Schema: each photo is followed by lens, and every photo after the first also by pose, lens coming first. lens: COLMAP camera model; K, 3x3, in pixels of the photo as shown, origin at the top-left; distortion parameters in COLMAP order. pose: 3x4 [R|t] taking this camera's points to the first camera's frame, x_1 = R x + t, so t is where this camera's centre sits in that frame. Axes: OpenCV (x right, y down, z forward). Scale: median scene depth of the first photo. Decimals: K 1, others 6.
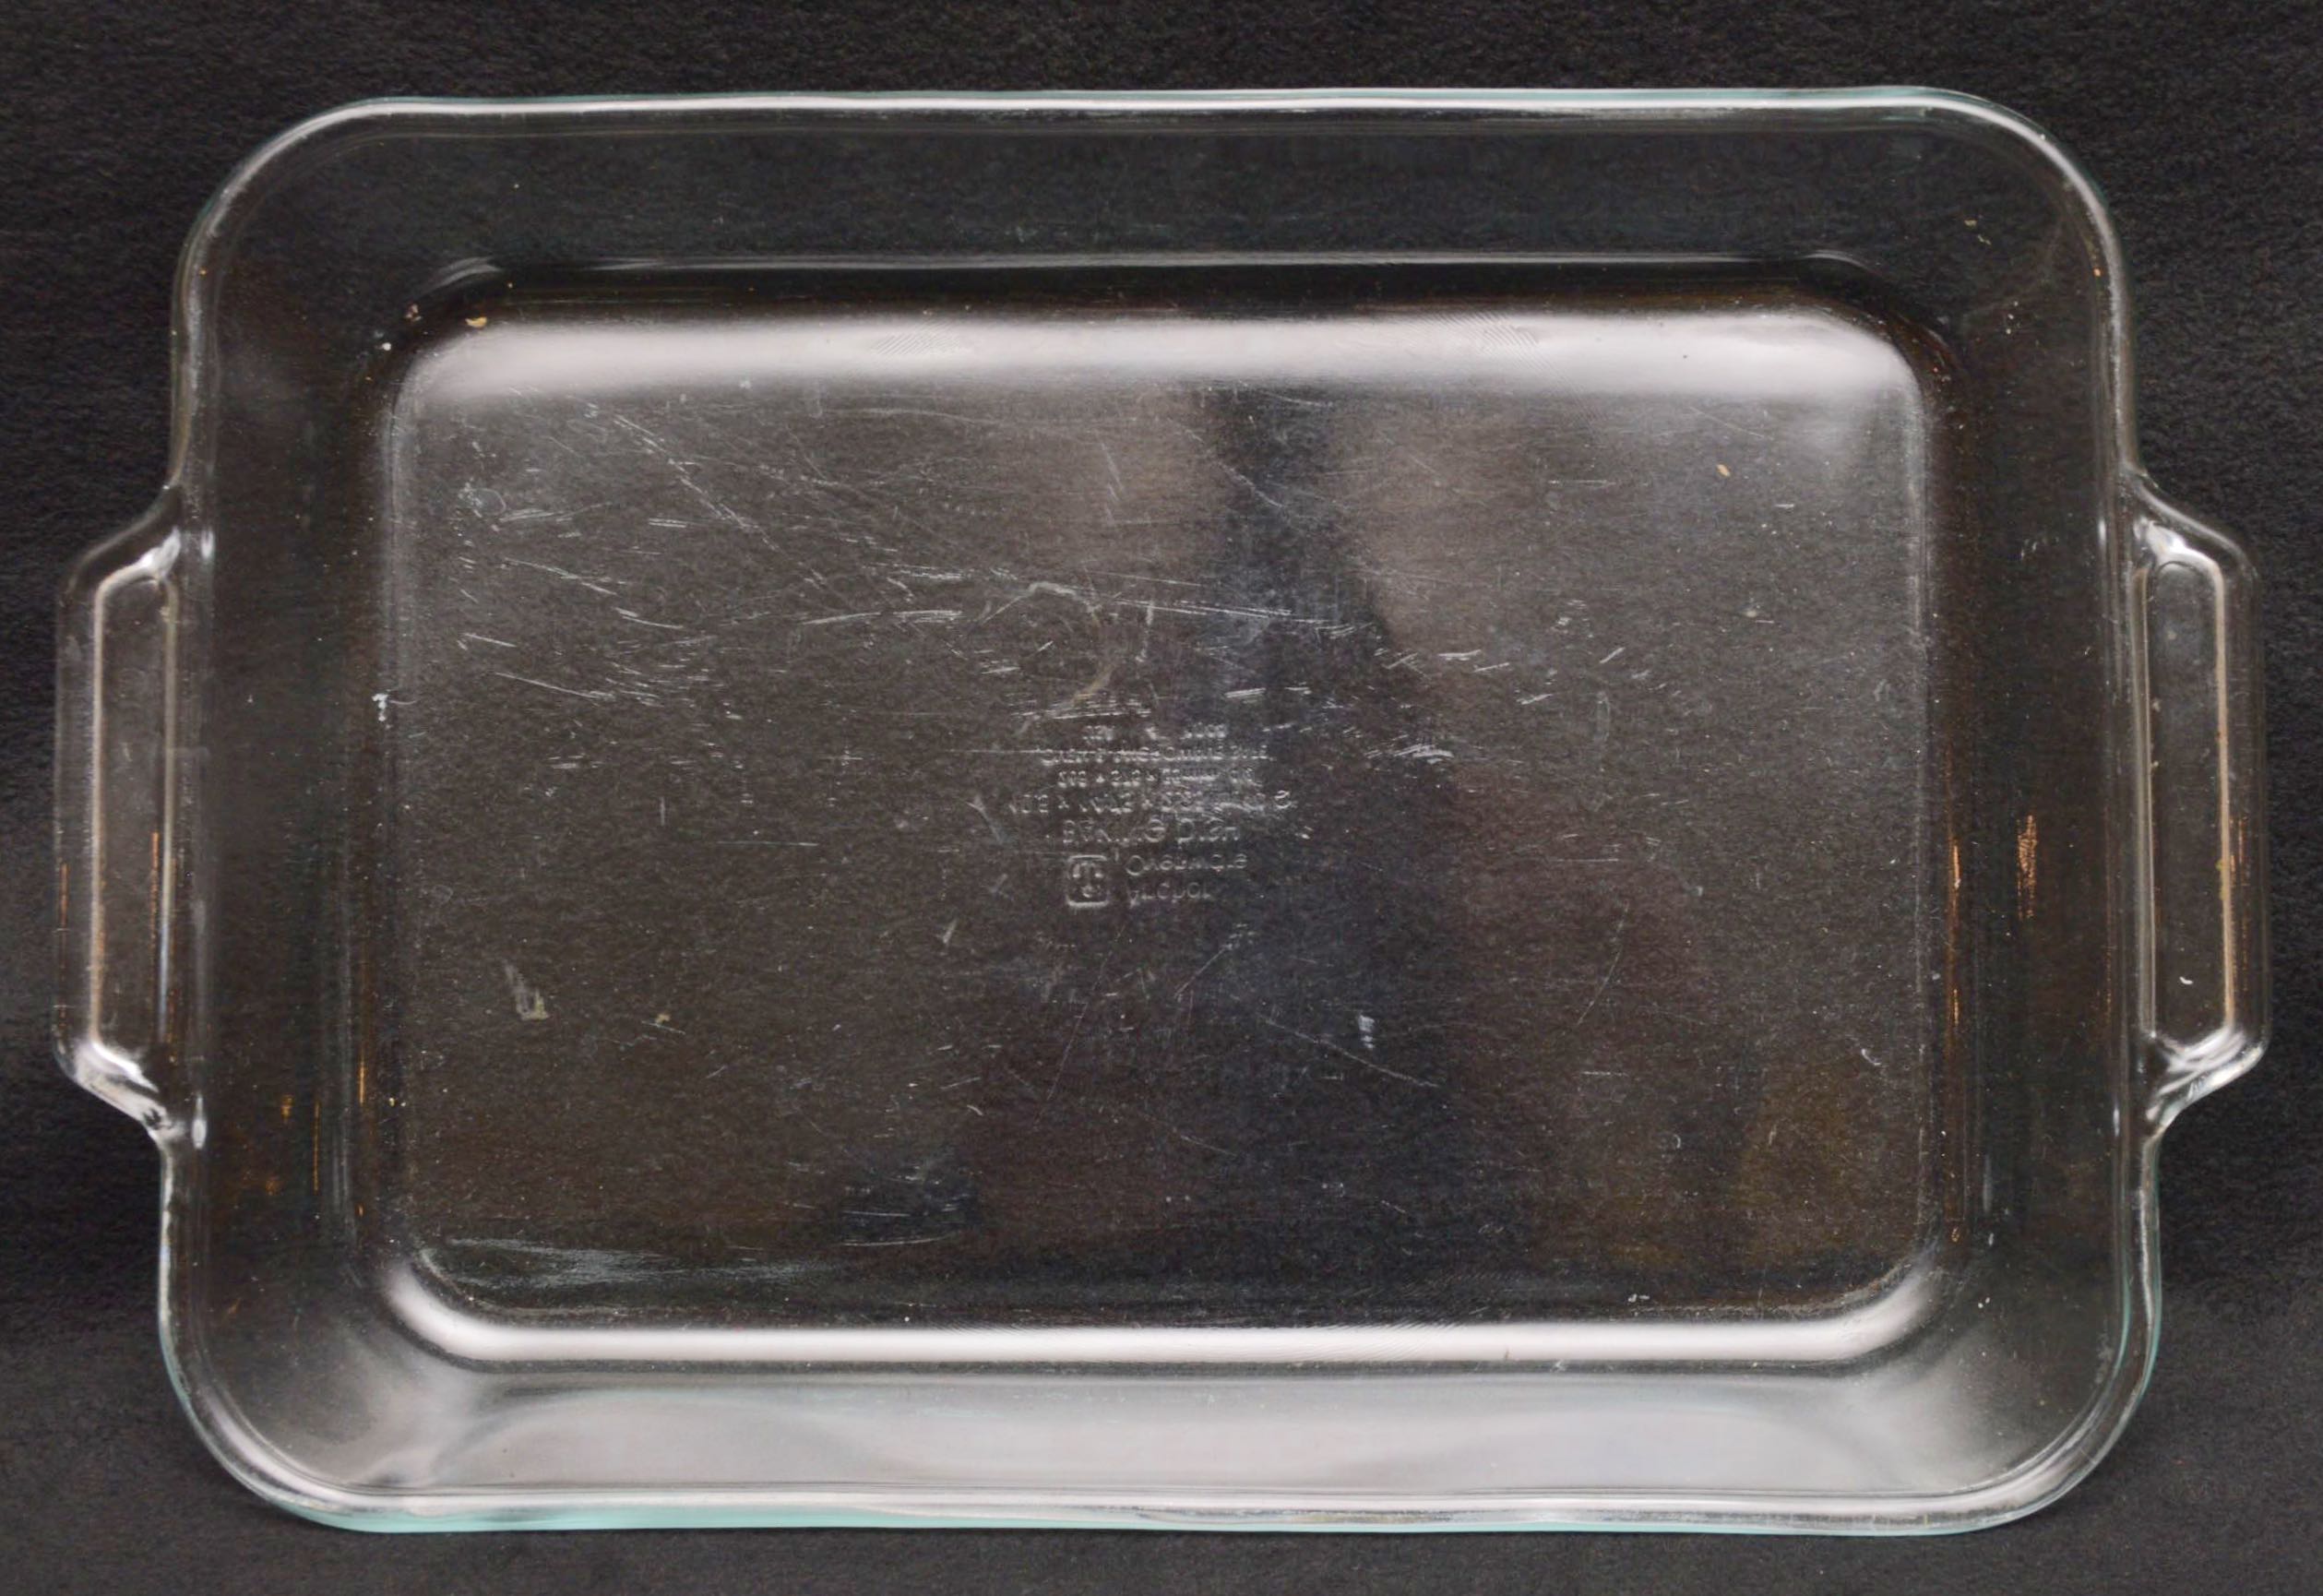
lens RADIAL K [[3327.7, 0, 1164.5], [0, 3327.7, 793.5], [0, 0, 1]] dist [0.005879, 0.000000]
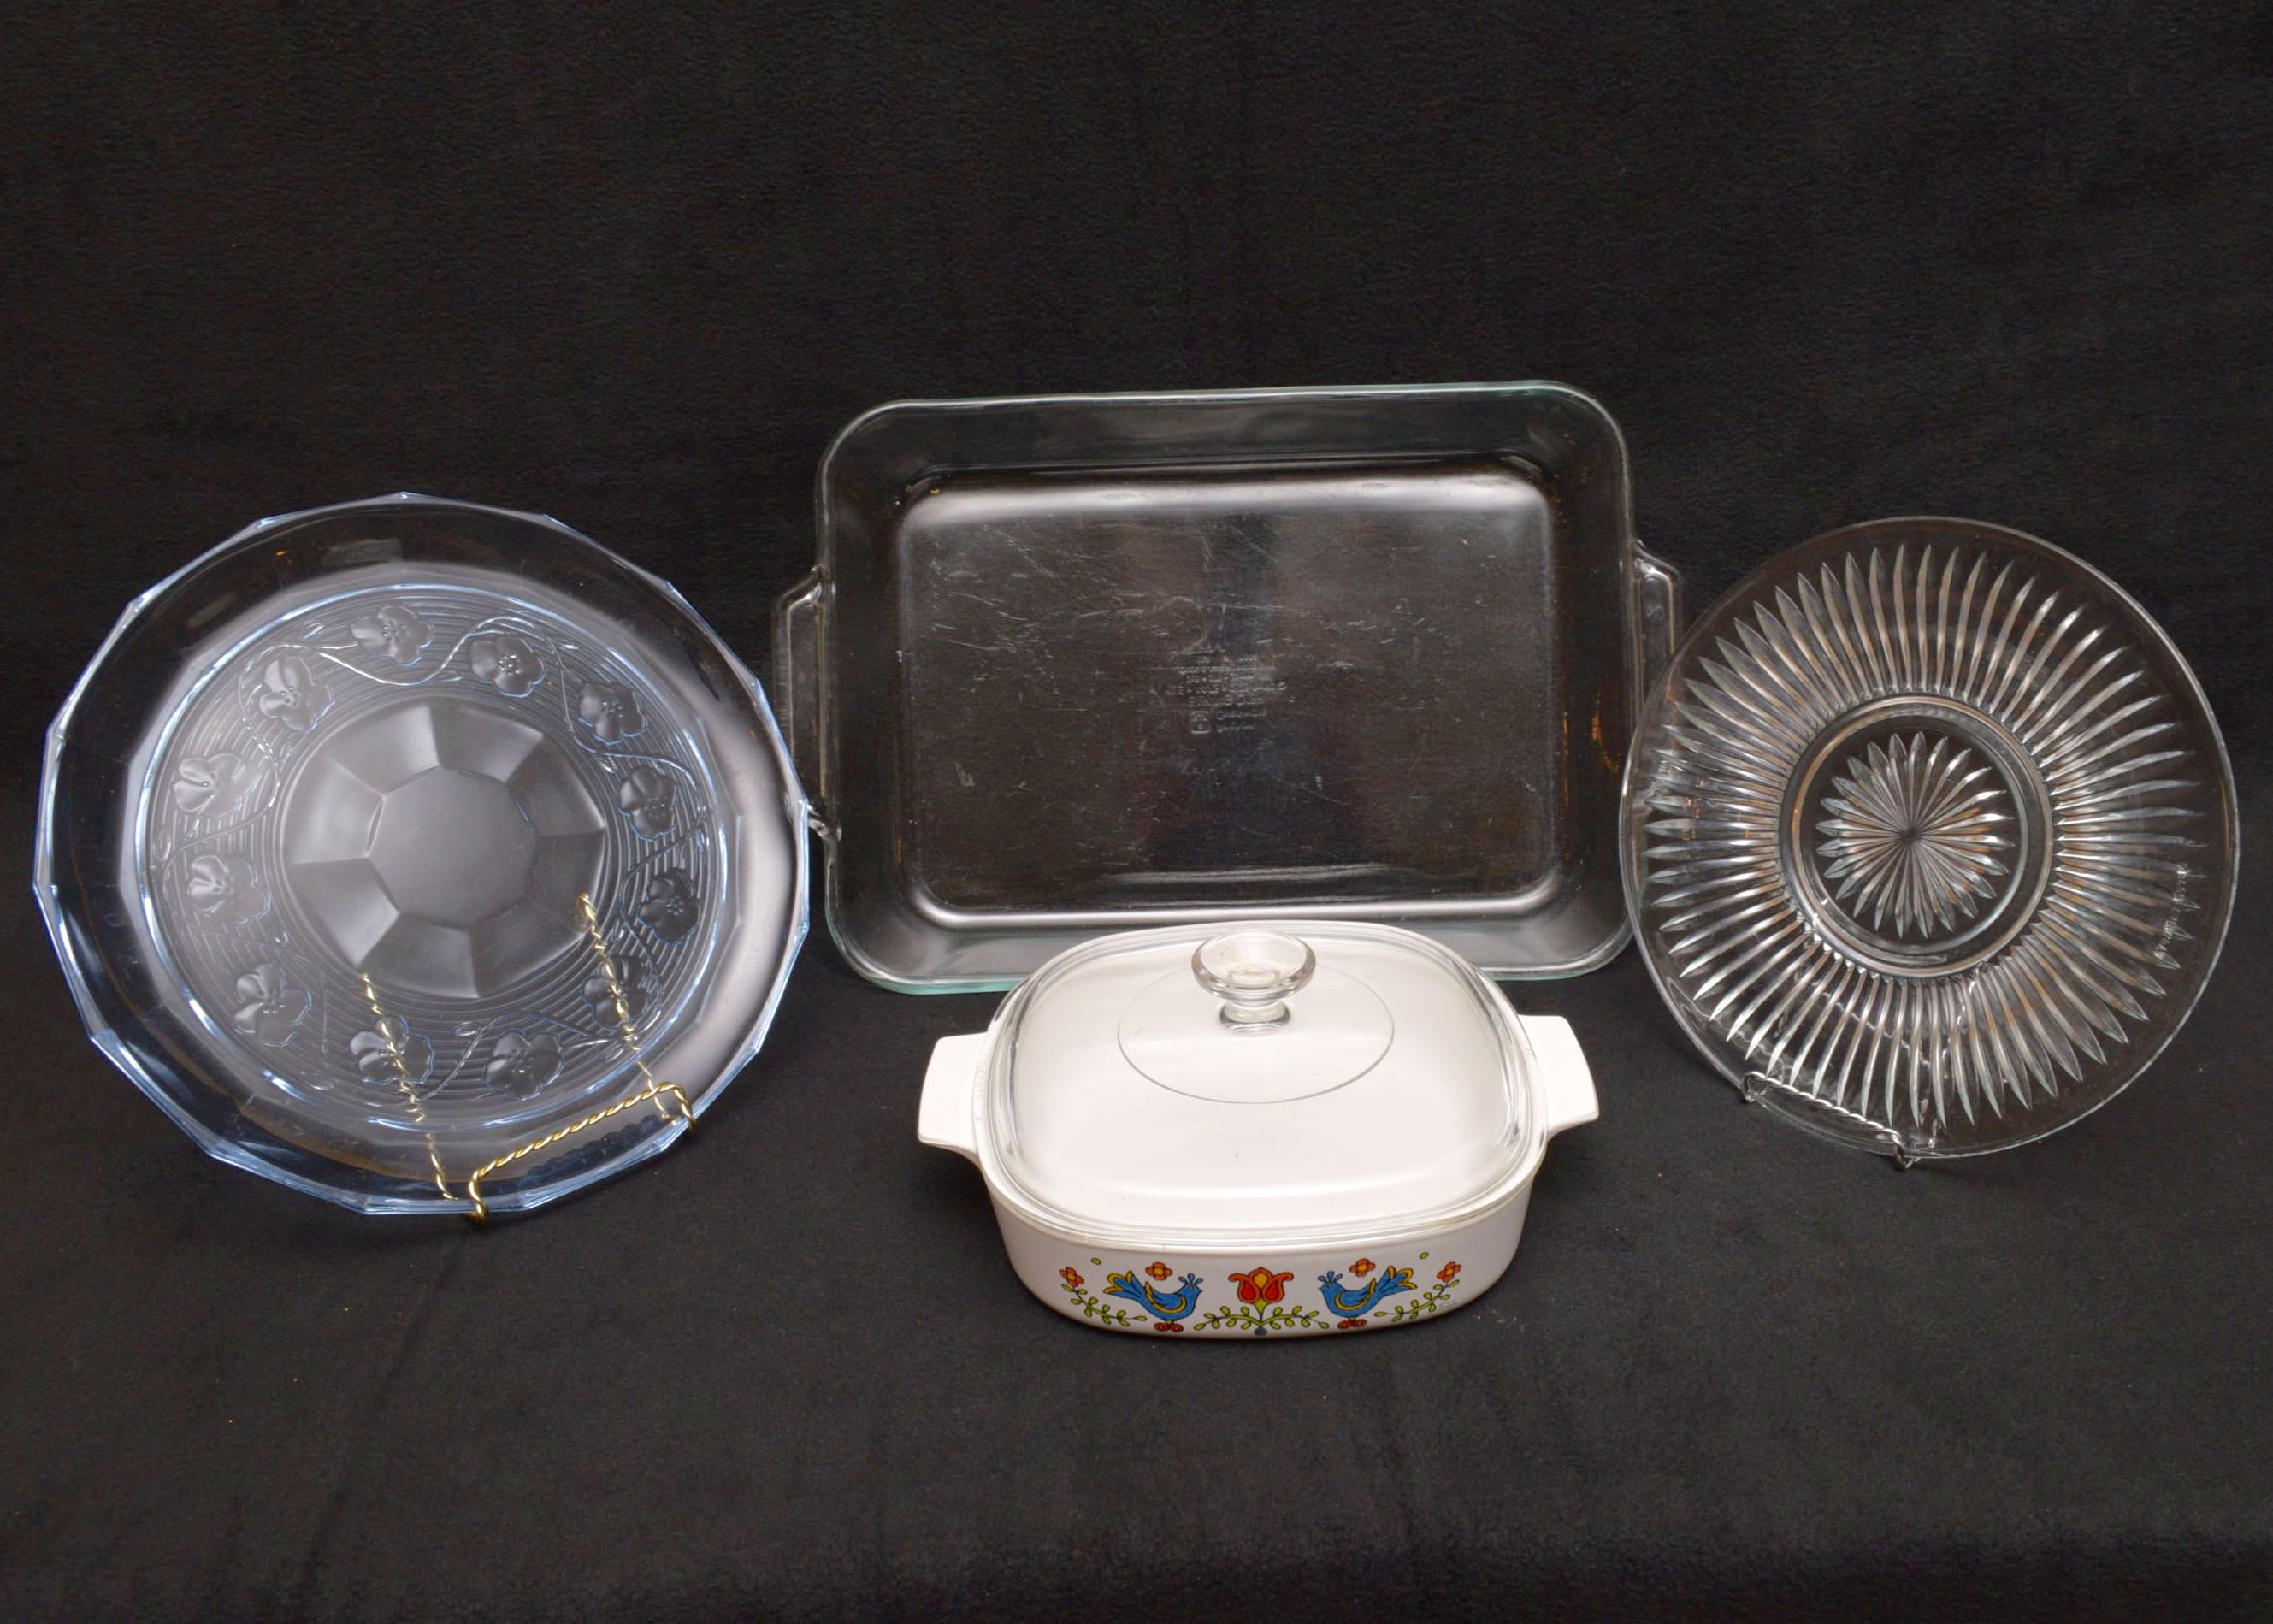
lens RADIAL K [[1771.2, 0, 1186.0], [0, 1771.2, 788.4], [0, 0, 1]] dist [0.003090, 0.000675]
pose [[0.999702, -0.024343, 0.001530, -0.036471], [0.024246, 0.998625, 0.046485, 0.014396], [-0.002659, -0.046434, 0.998918, -0.265269]]
